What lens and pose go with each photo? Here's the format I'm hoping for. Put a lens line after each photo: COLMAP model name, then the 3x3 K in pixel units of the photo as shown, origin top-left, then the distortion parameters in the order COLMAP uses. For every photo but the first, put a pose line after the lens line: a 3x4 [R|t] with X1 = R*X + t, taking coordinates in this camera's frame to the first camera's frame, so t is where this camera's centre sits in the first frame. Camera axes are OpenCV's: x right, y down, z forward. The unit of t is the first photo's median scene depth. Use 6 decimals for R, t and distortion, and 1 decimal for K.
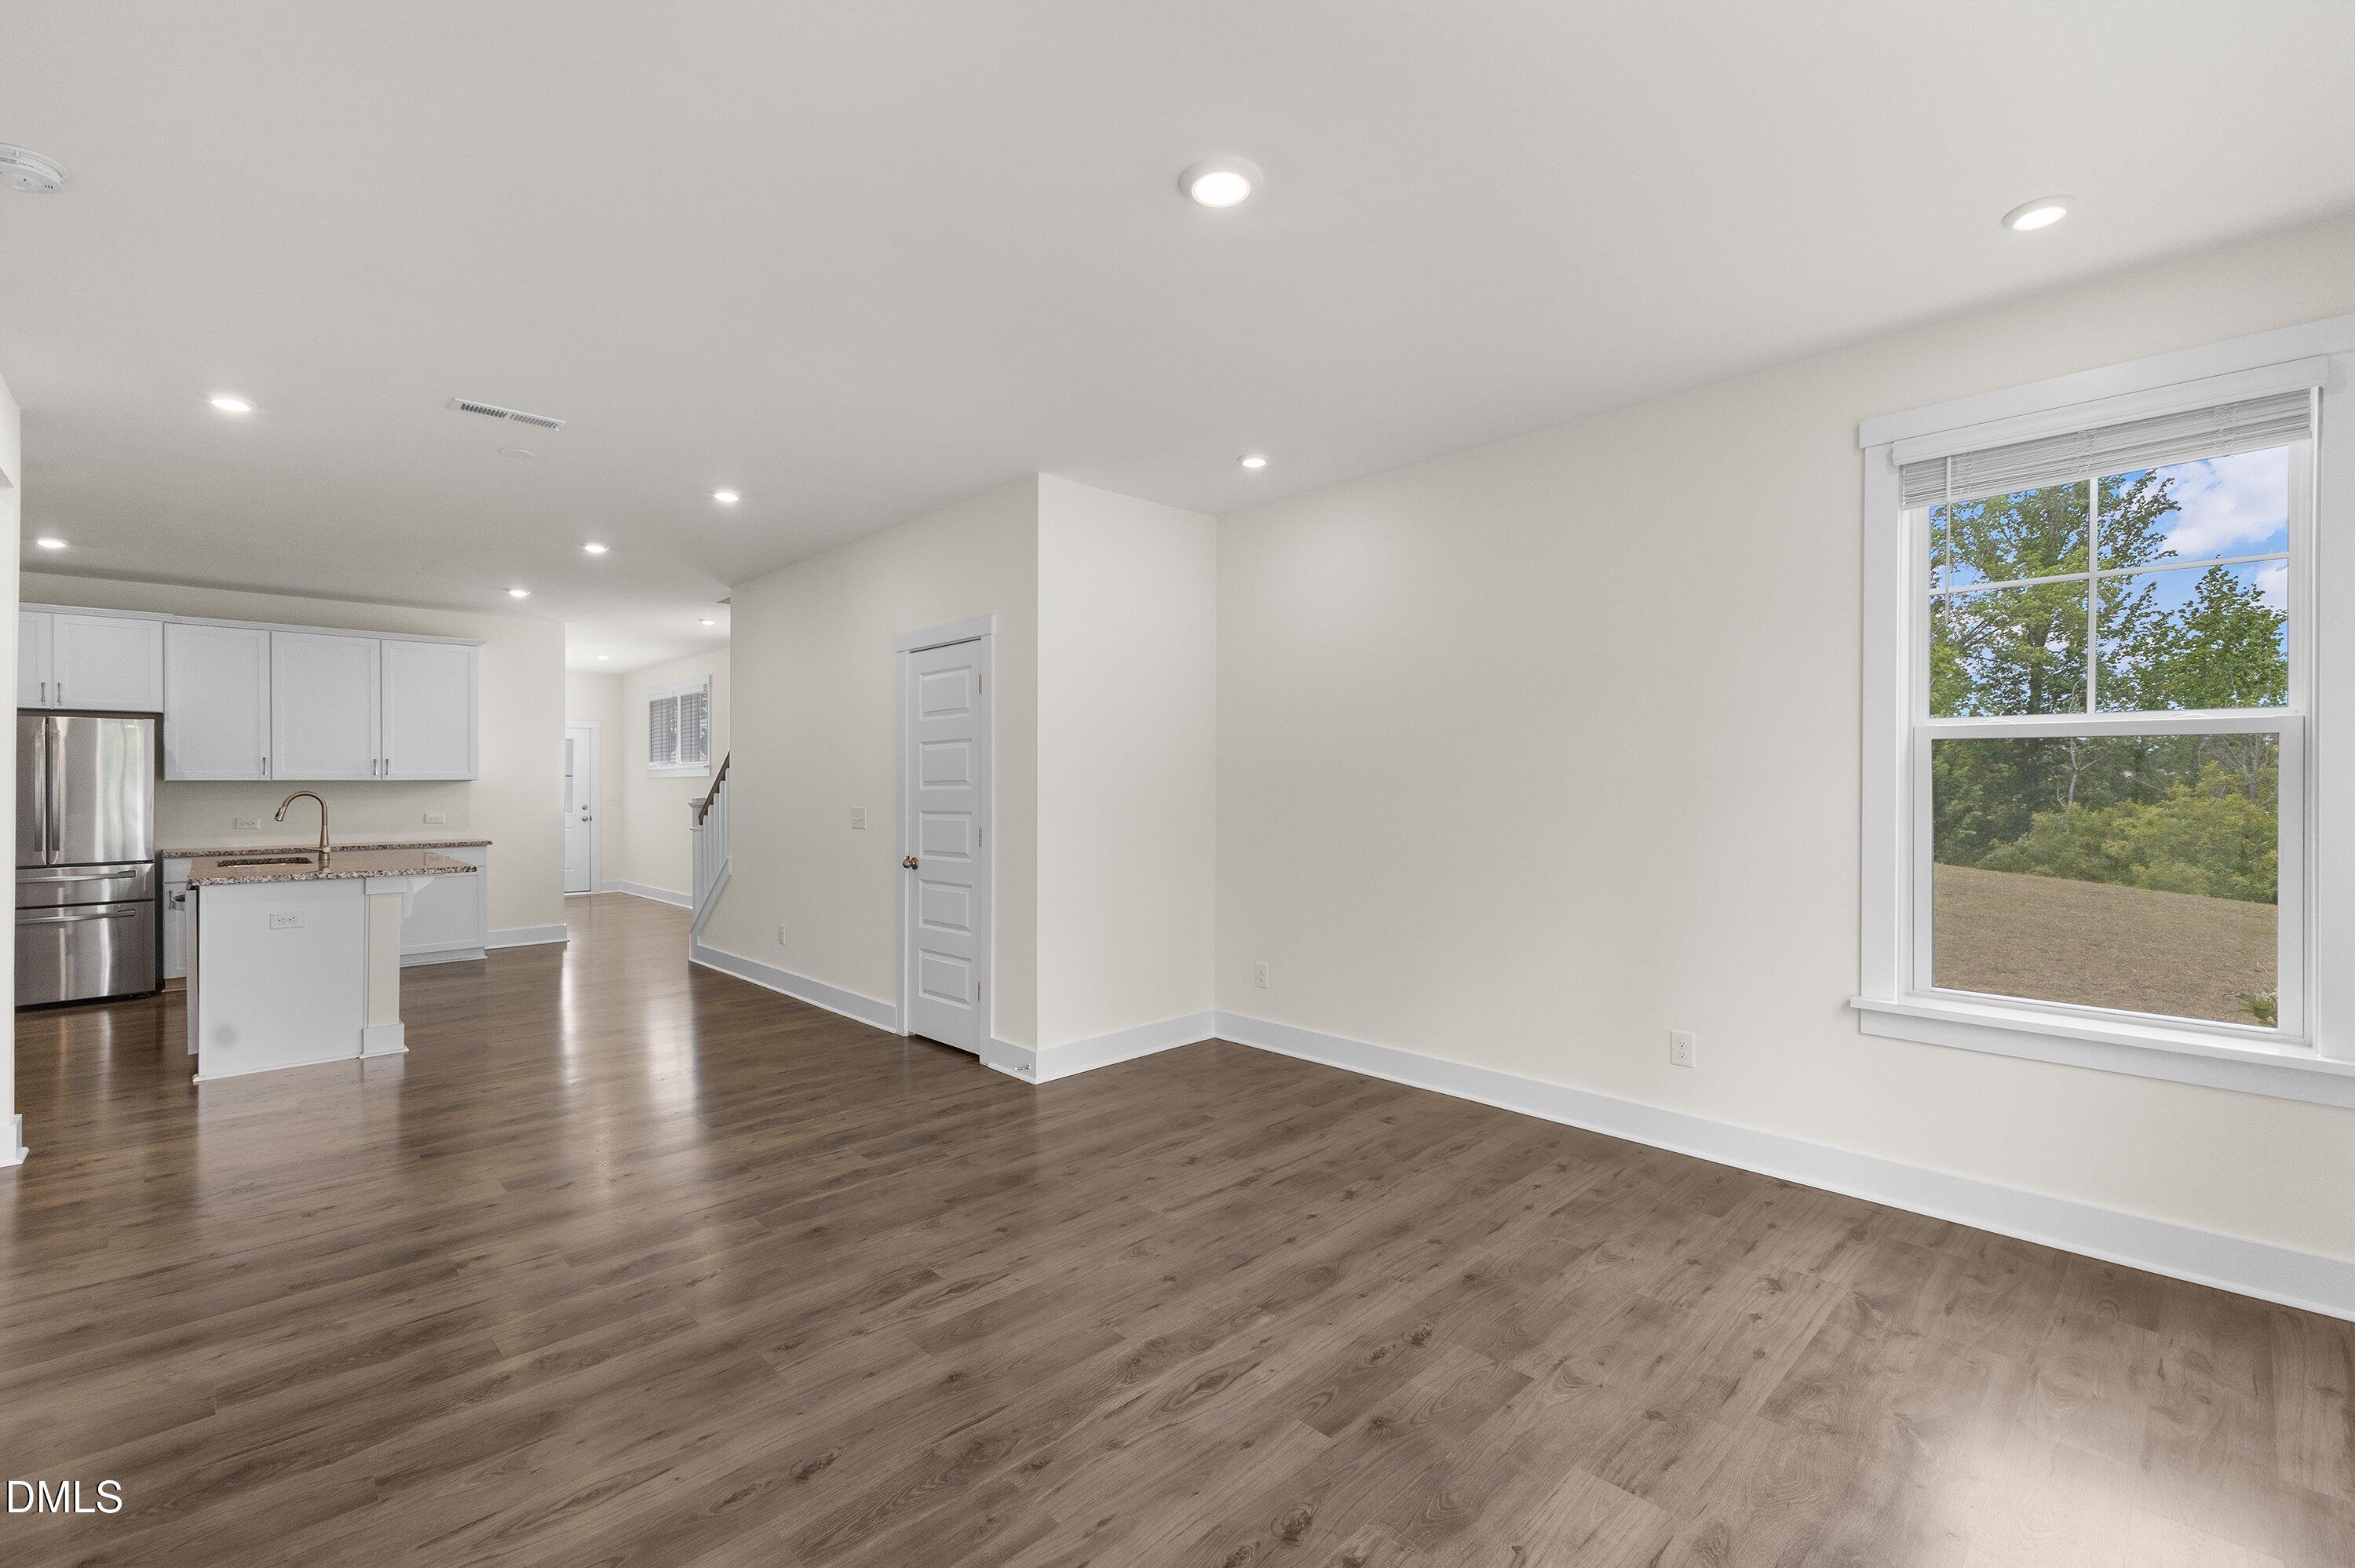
lens RADIAL K [[1074.1, 0, 1141.3], [0, 1074.1, 773.0], [0, 0, 1]] dist [0.016022, -0.005584]
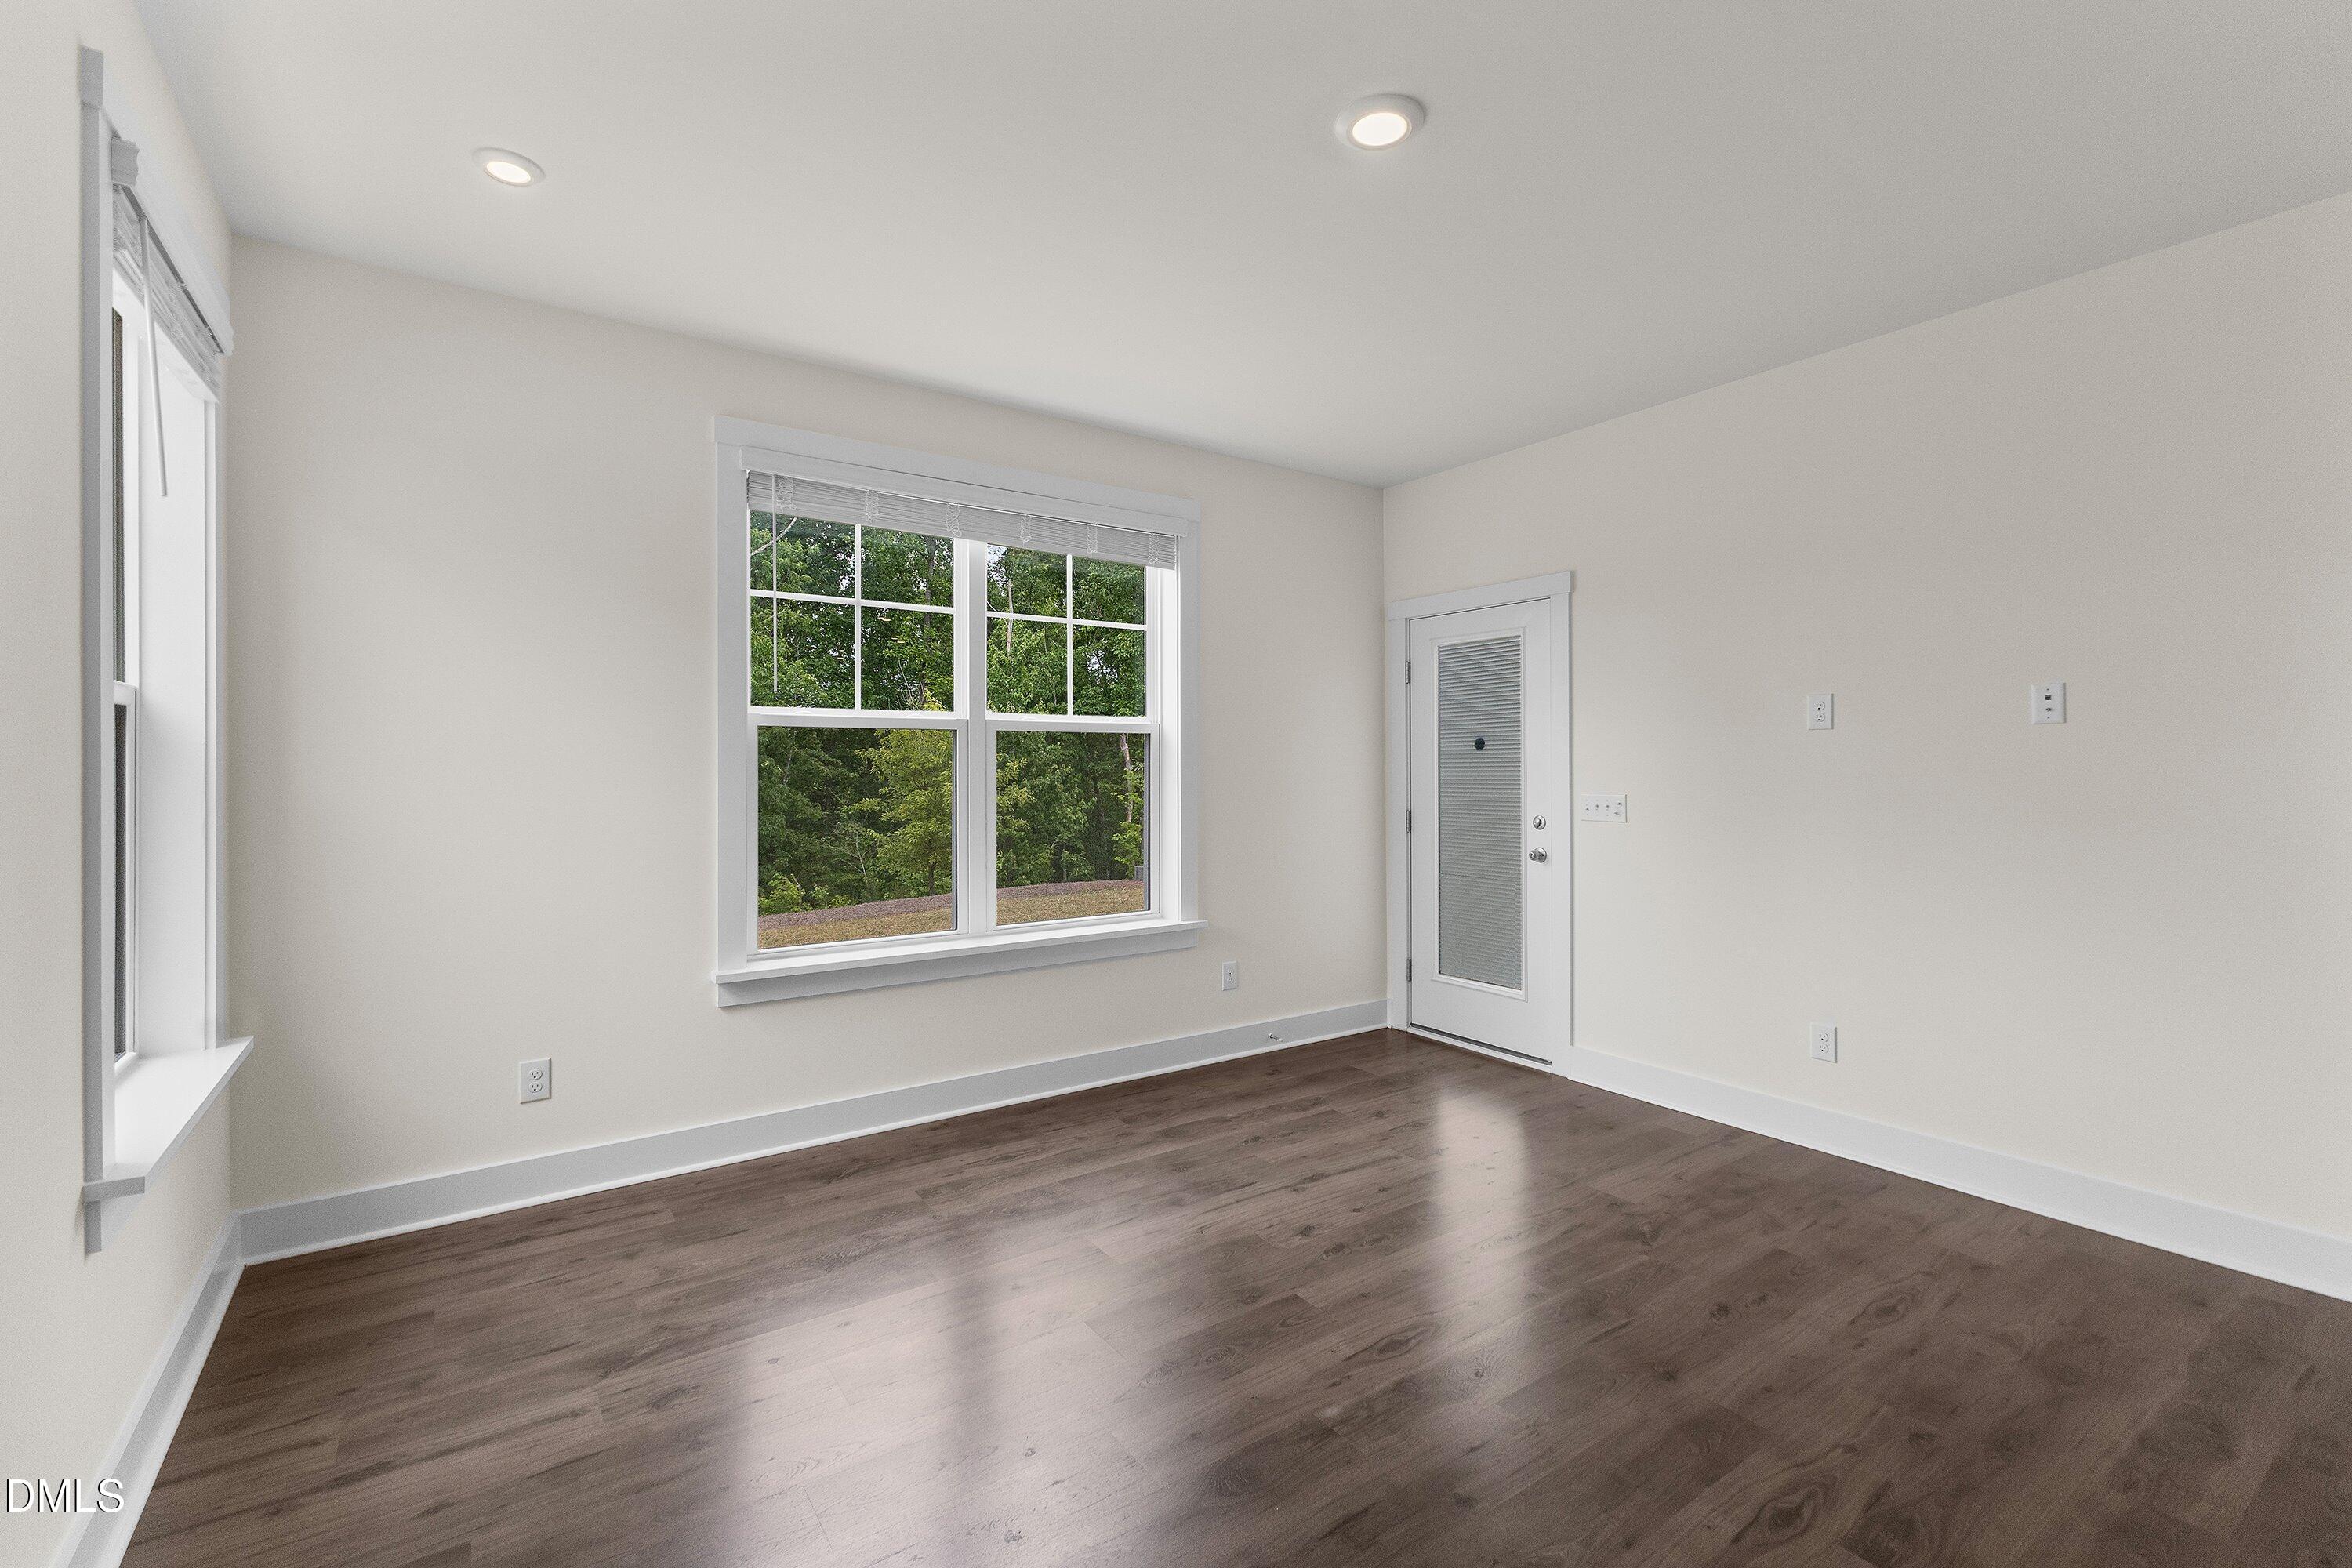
lens RADIAL K [[1072.8, 0, 1192.1], [0, 1072.8, 768.6], [0, 0, 1]] dist [0.016022, -0.005584]
pose [[-0.994452, 0.002605, 0.105156, 0.035396], [0.001360, 0.999928, -0.011902, 0.008121], [-0.105179, -0.011693, -0.994385, 0.489953]]
